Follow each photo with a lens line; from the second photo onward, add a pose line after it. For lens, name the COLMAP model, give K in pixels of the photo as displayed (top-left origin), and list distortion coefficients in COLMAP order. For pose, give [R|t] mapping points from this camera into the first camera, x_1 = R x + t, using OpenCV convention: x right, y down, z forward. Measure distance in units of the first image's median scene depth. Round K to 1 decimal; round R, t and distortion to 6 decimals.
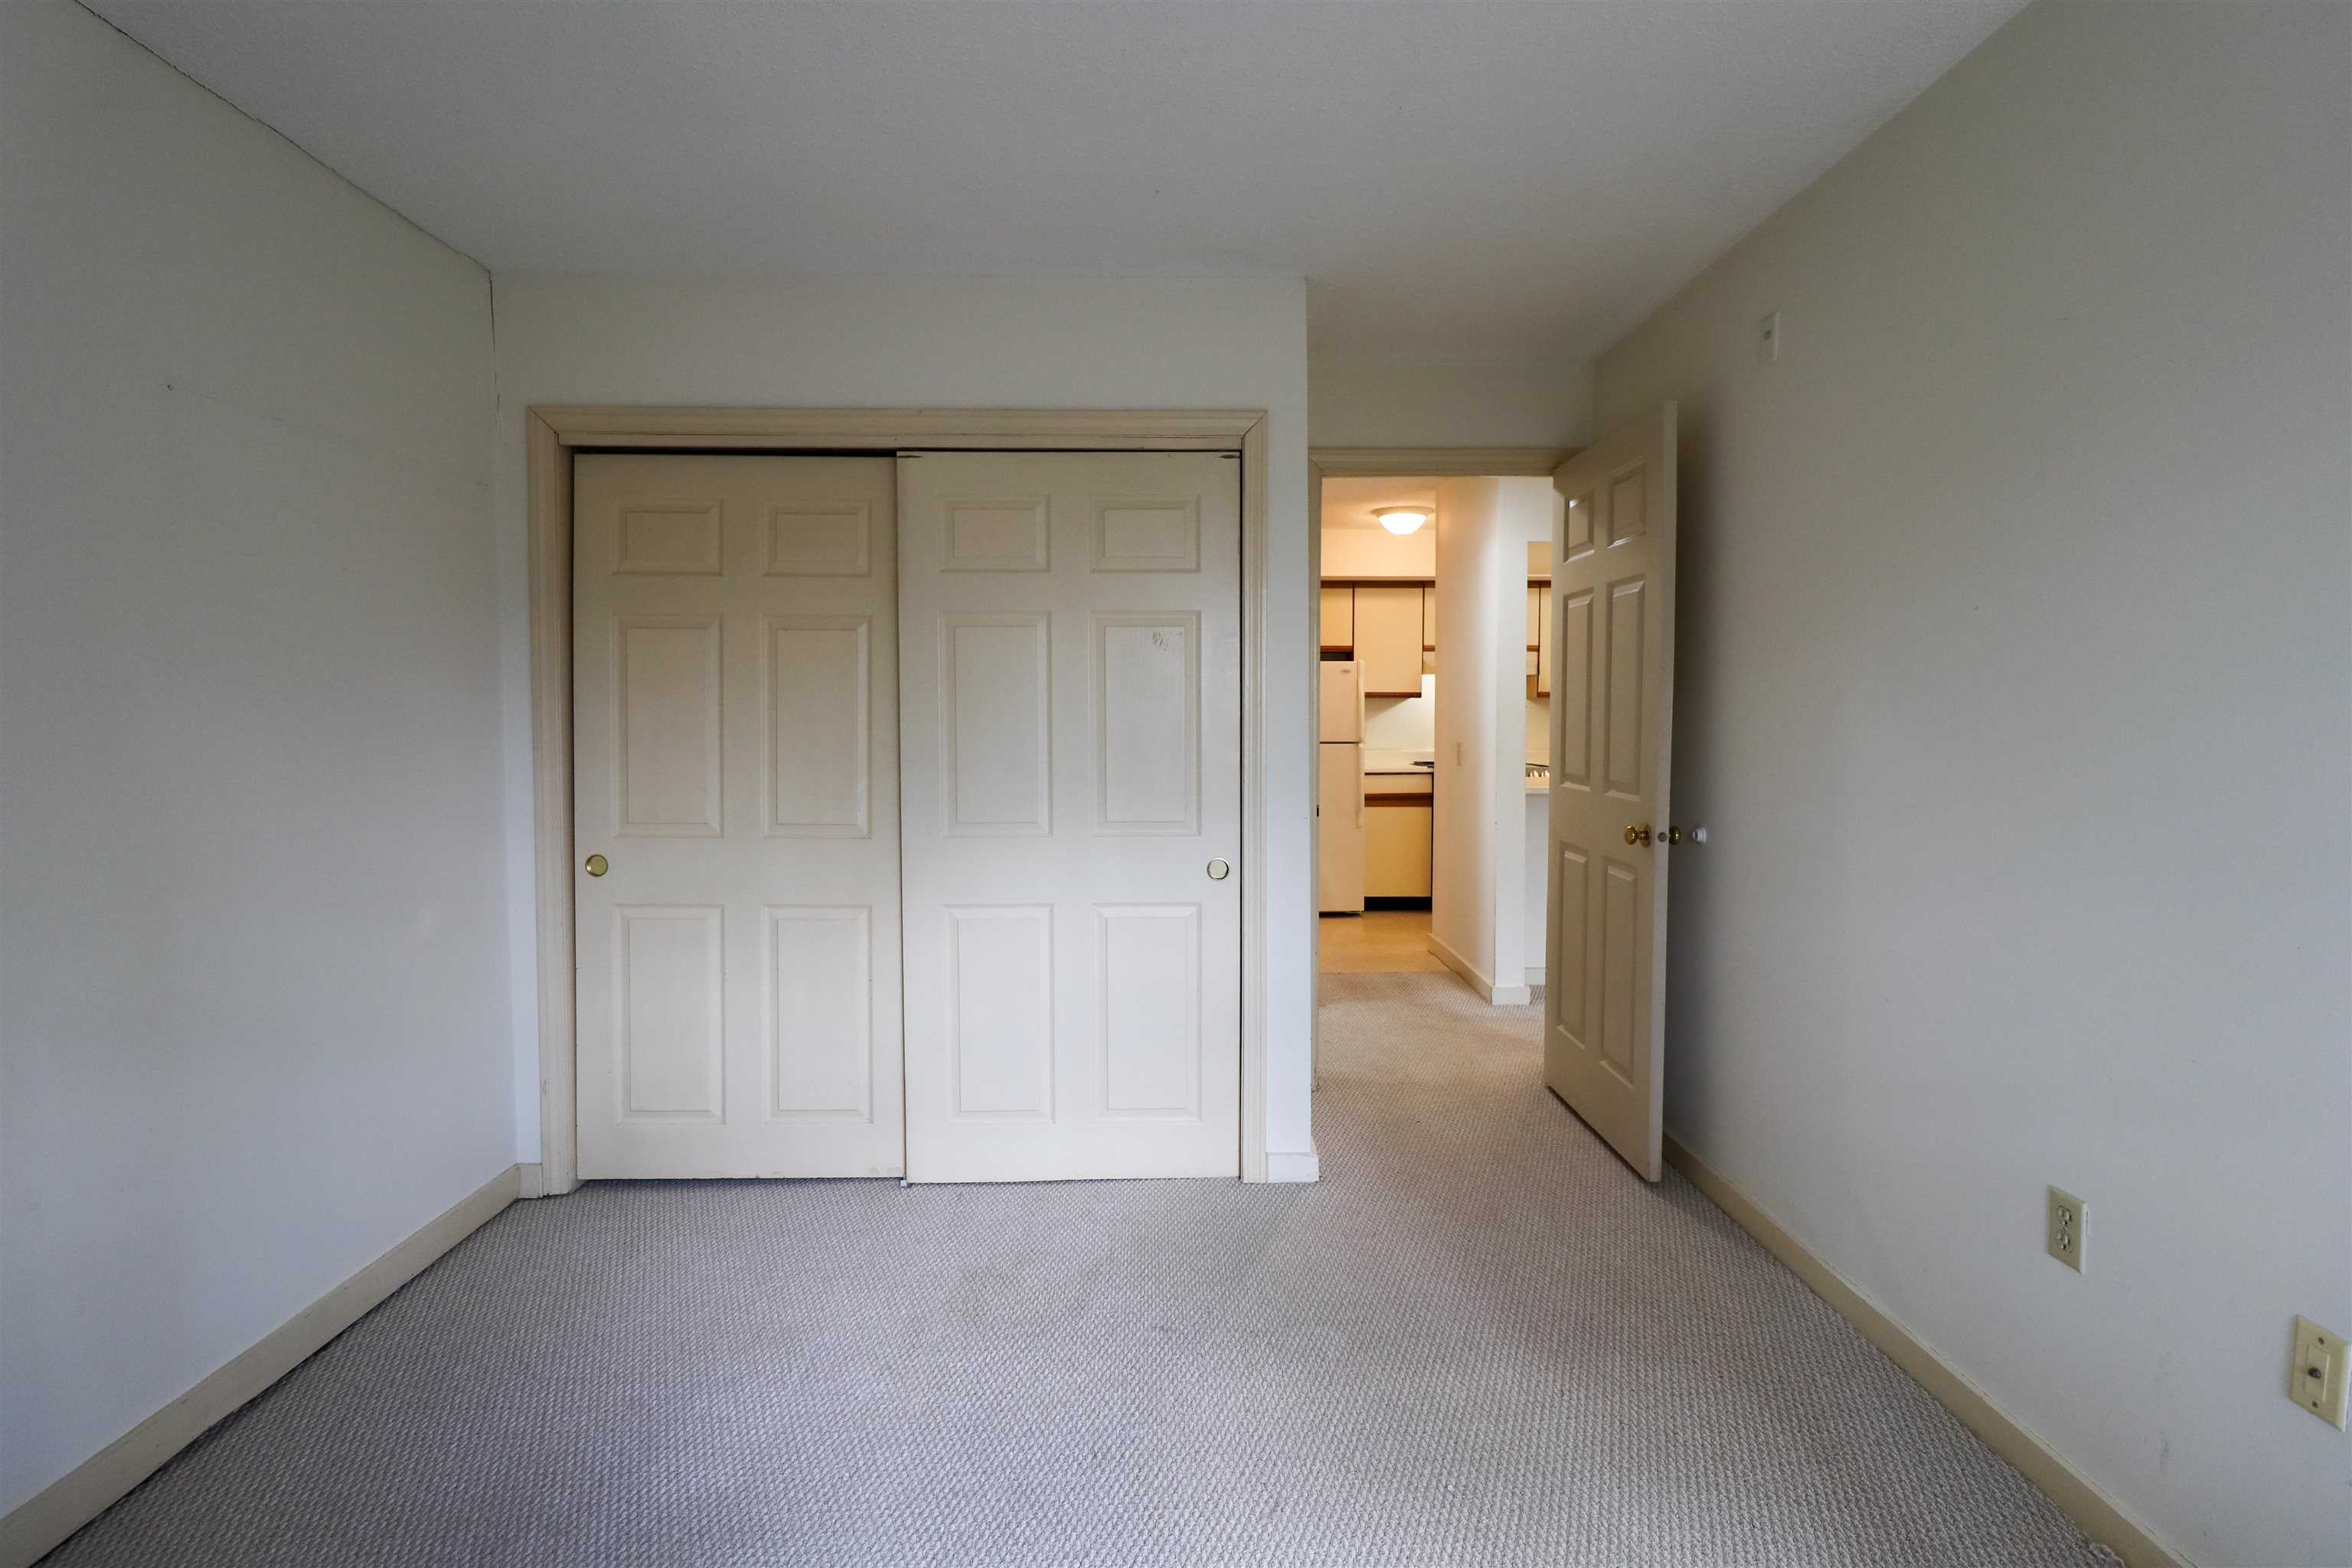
lens RADIAL K [[1118.1, 0, 1177.8], [0, 1118.1, 743.3], [0, 0, 1]] dist [0.002491, -0.010684]
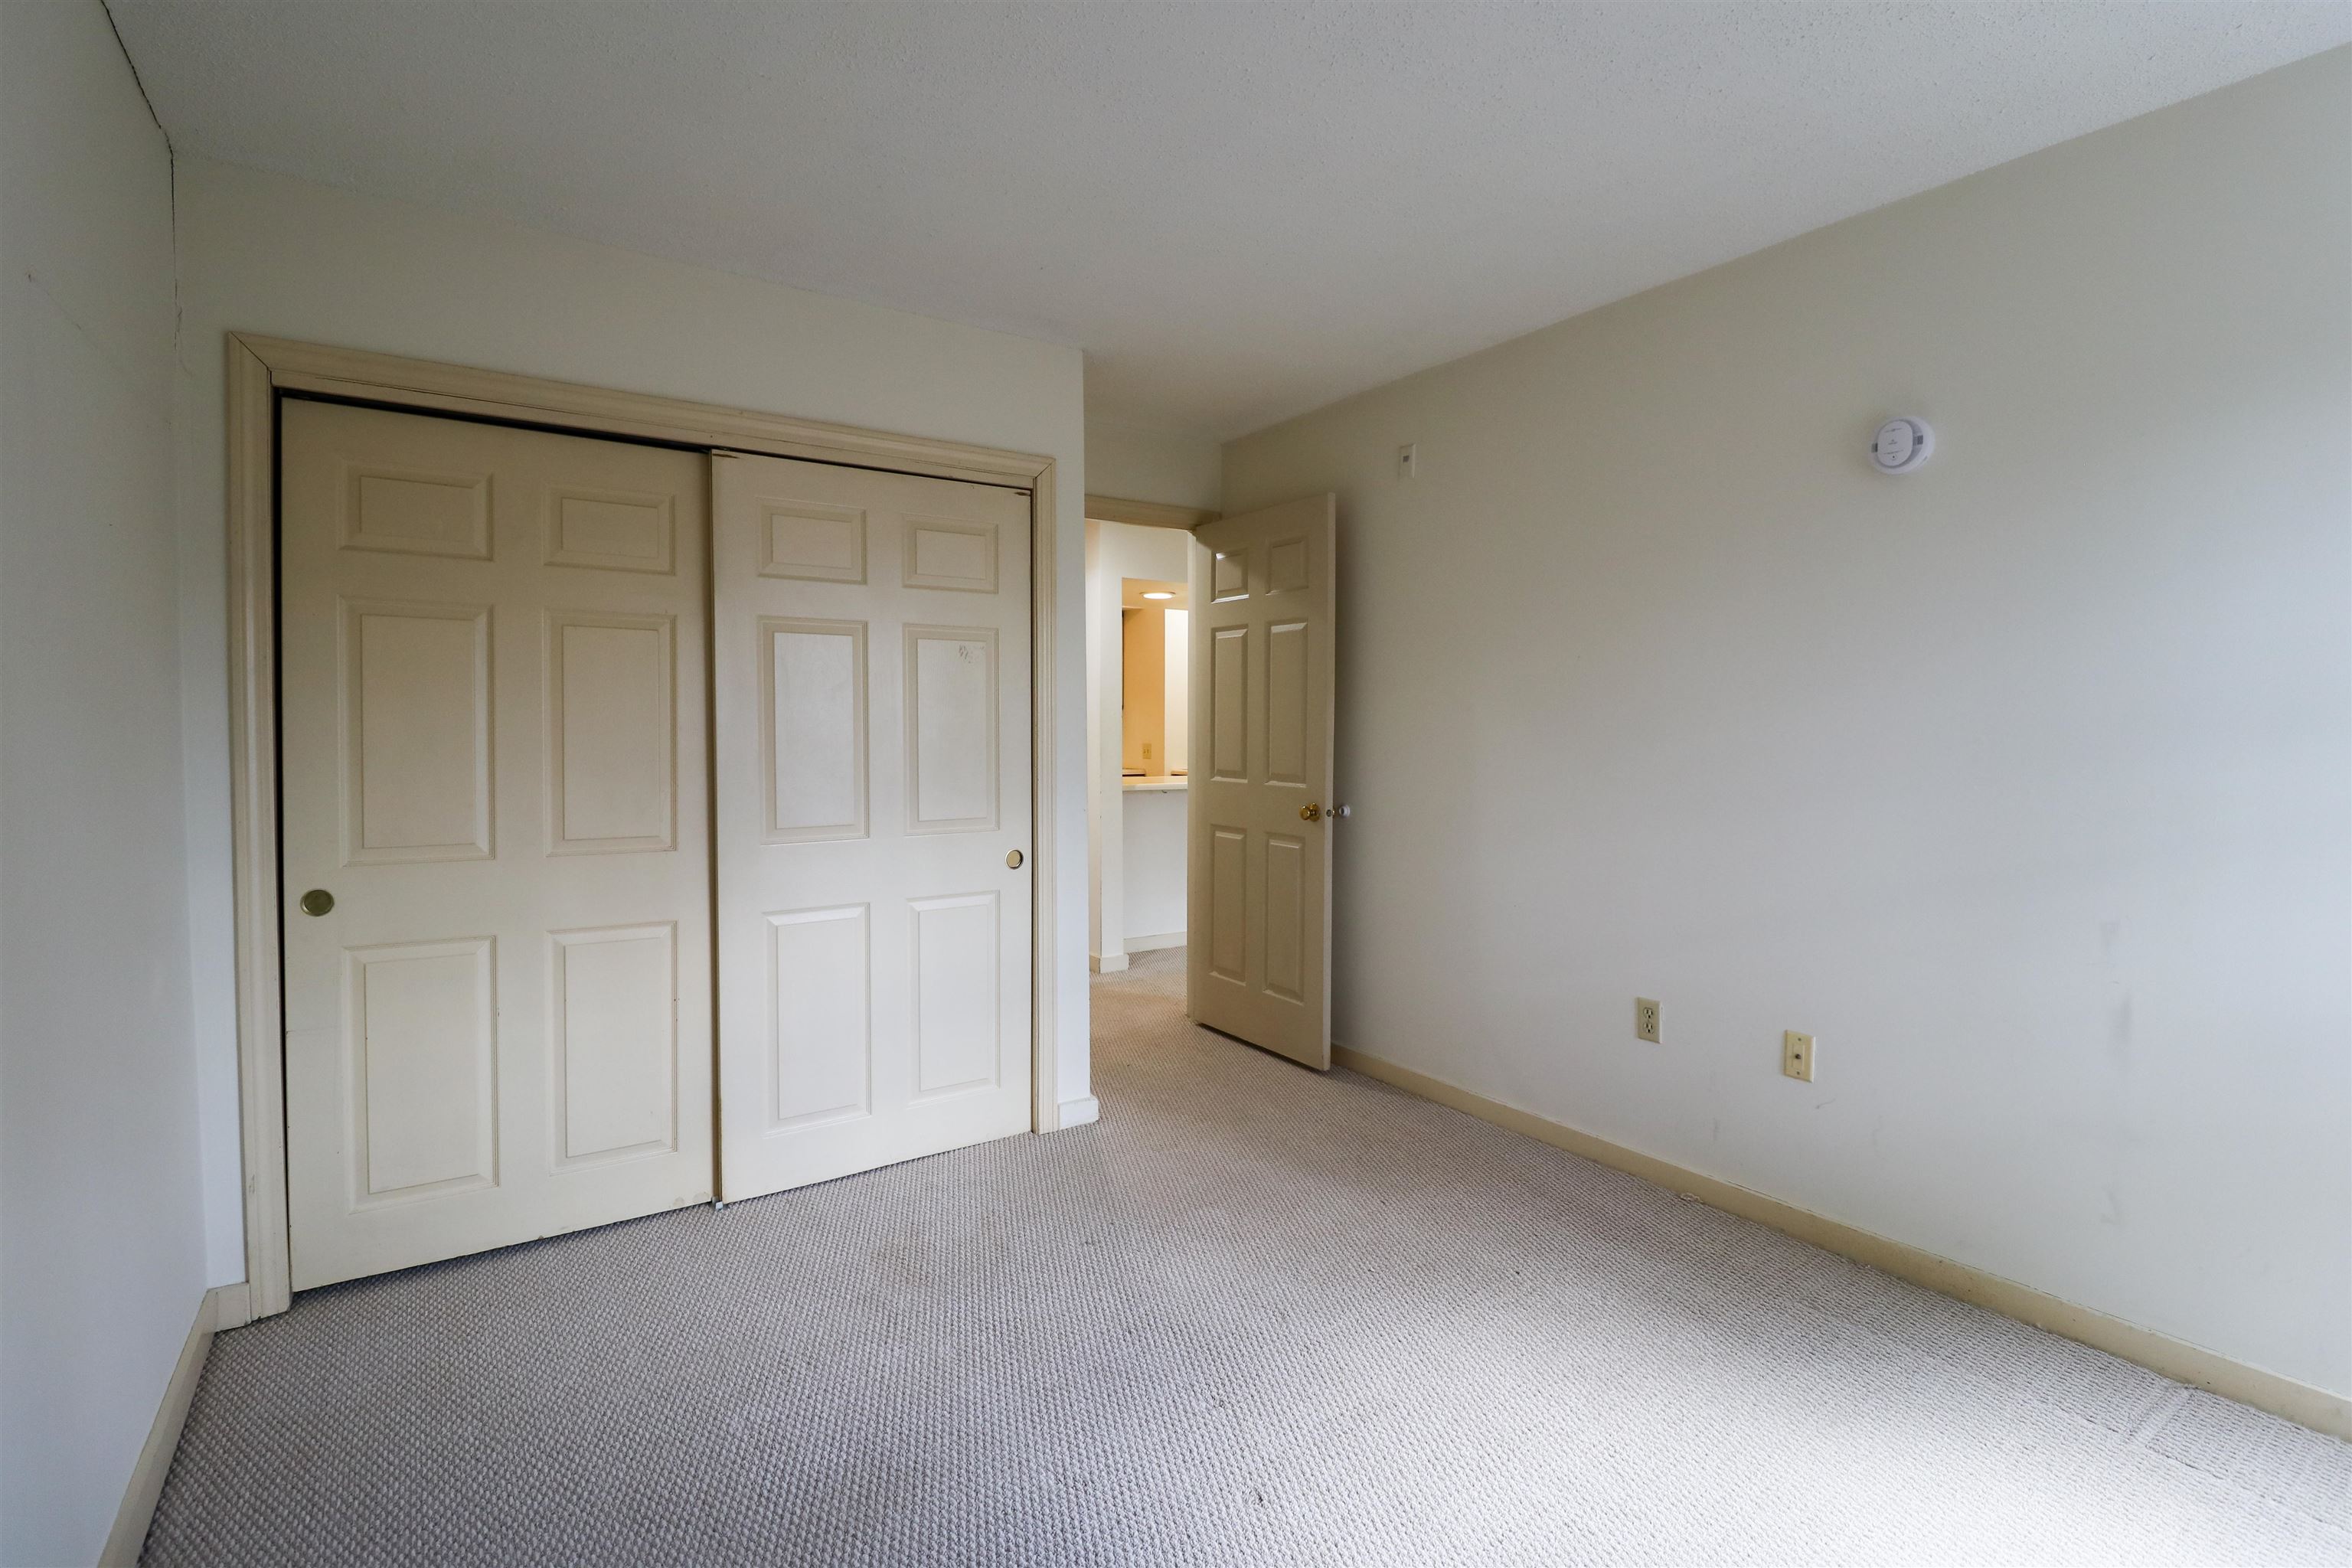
lens RADIAL K [[1118.1, 0, 1177.8], [0, 1118.1, 743.3], [0, 0, 1]] dist [0.002491, -0.010684]
pose [[0.836111, -0.006442, 0.548523, -0.441726], [0.012743, 0.999889, -0.007681, 0.006977], [-0.548412, 0.013412, 0.836100, -0.030152]]
